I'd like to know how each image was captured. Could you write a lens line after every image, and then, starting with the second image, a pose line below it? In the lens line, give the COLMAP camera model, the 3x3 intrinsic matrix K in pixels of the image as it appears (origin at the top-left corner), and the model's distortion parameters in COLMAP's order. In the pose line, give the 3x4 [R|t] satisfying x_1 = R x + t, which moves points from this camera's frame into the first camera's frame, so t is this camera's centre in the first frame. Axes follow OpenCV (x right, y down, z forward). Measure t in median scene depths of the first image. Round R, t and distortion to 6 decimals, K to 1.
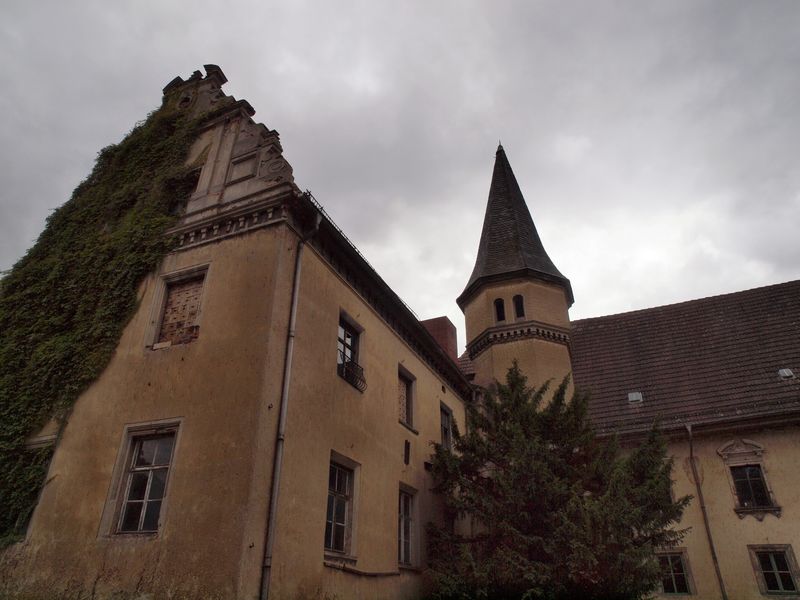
lens RADIAL K [[566.0, 0, 400.0], [0, 566.0, 300.0], [0, 0, 1]] dist [-0.132811, 0.112119]
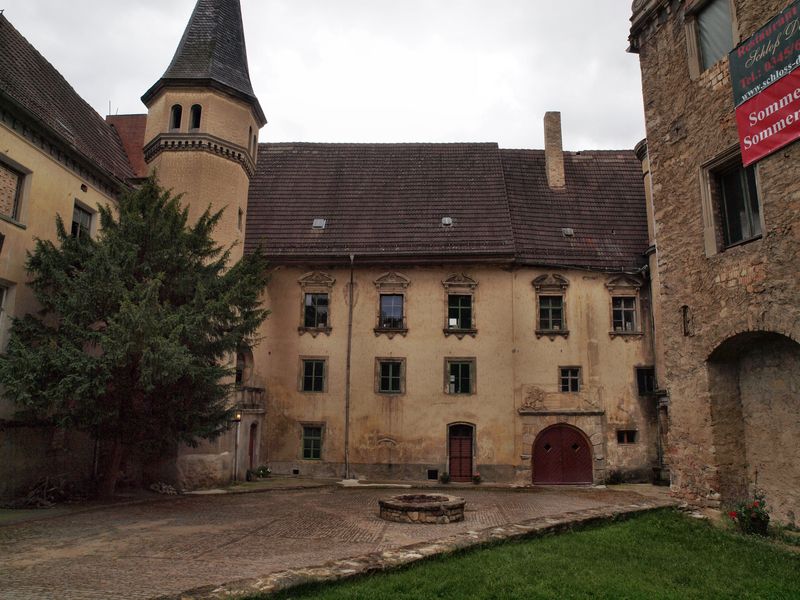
lens RADIAL K [[566.0, 0, 400.0], [0, 566.0, 300.0], [0, 0, 1]] dist [-0.132811, 0.112119]
pose [[0.928614, 0.079420, 0.362449, 0.216586], [-0.192528, 0.938171, 0.287696, -0.033321], [-0.317190, -0.336940, 0.886489, -0.074227]]
